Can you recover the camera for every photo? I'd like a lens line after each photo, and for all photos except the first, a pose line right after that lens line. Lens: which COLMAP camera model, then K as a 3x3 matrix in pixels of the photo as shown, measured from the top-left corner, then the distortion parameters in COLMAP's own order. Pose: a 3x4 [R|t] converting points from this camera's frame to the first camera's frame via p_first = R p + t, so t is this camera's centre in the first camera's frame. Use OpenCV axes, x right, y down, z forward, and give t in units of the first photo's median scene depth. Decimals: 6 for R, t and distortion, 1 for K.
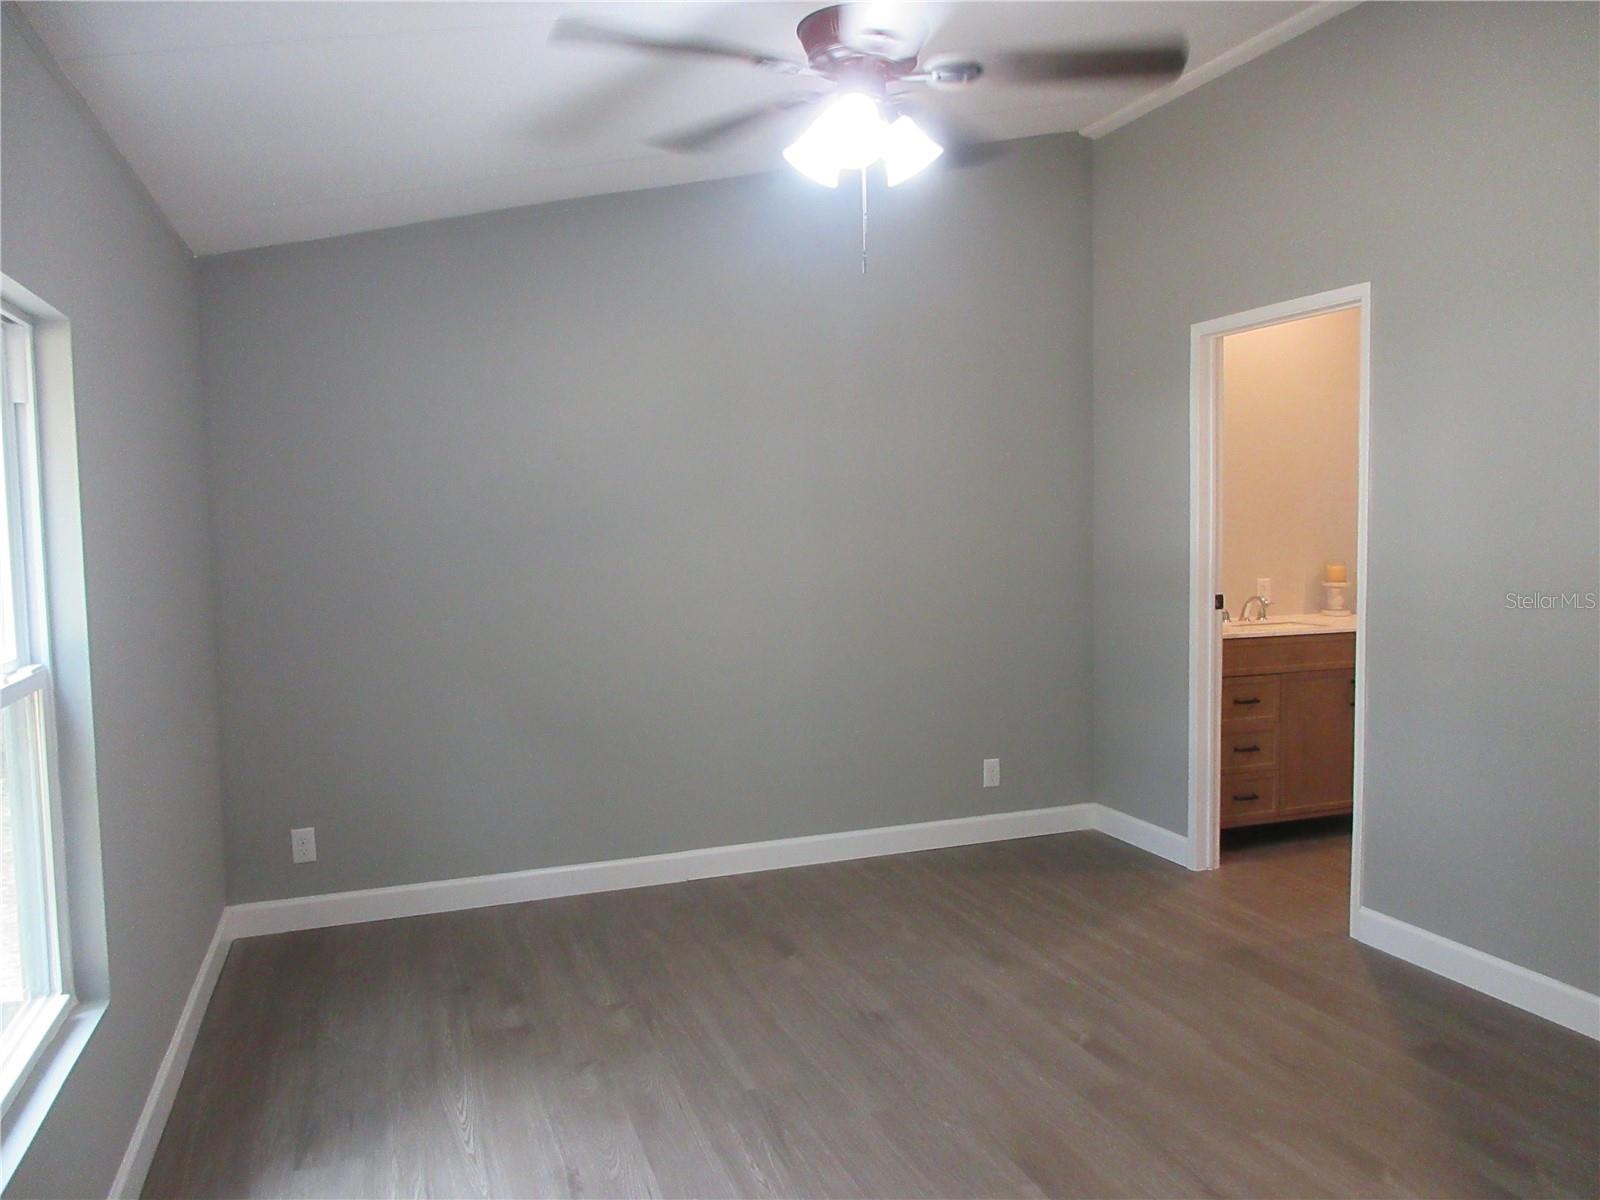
lens RADIAL K [[1178.4, 0, 797.2], [0, 1178.4, 593.5], [0, 0, 1]] dist [-0.006098, 0.000364]
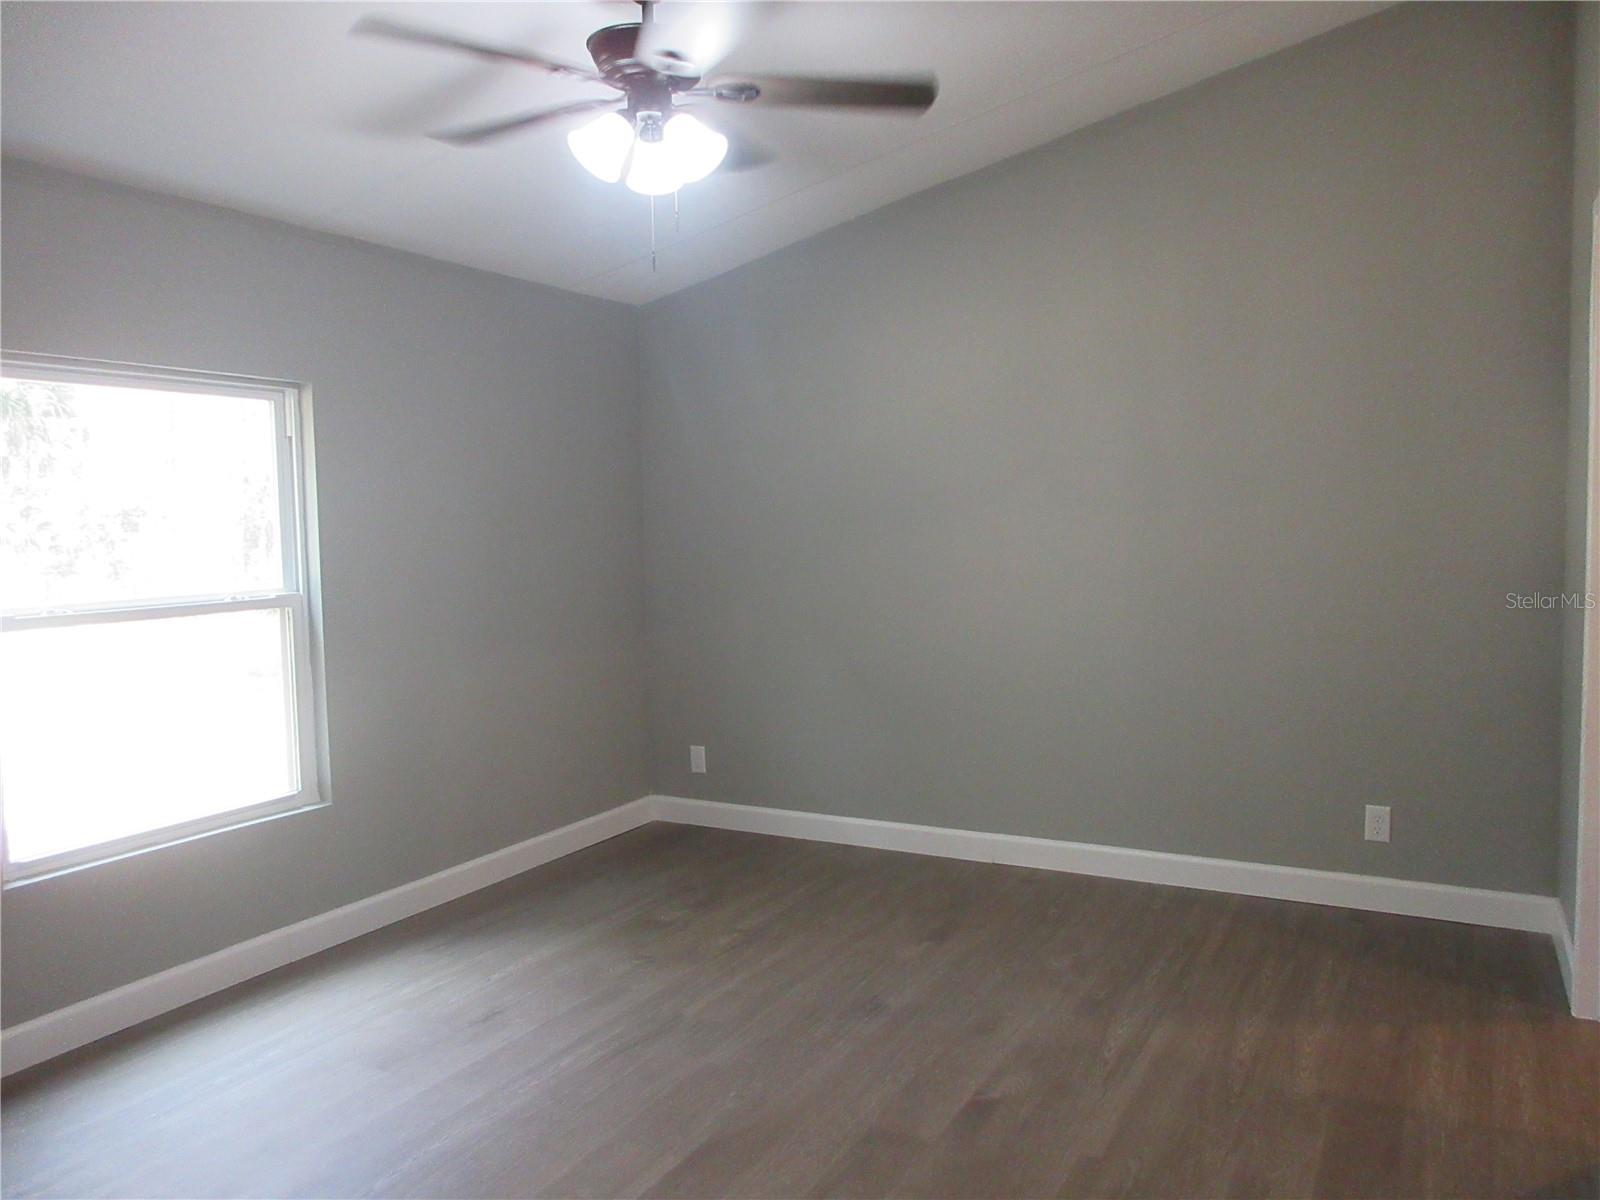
lens RADIAL K [[1170.8, 0, 804.6], [0, 1170.8, 597.4], [0, 0, 1]] dist [0.000271, 0.005354]
pose [[0.659915, 0.054922, -0.749330, 0.739043], [-0.040515, 0.998475, 0.037502, -0.017578], [0.750247, 0.005611, 0.661134, 0.302643]]
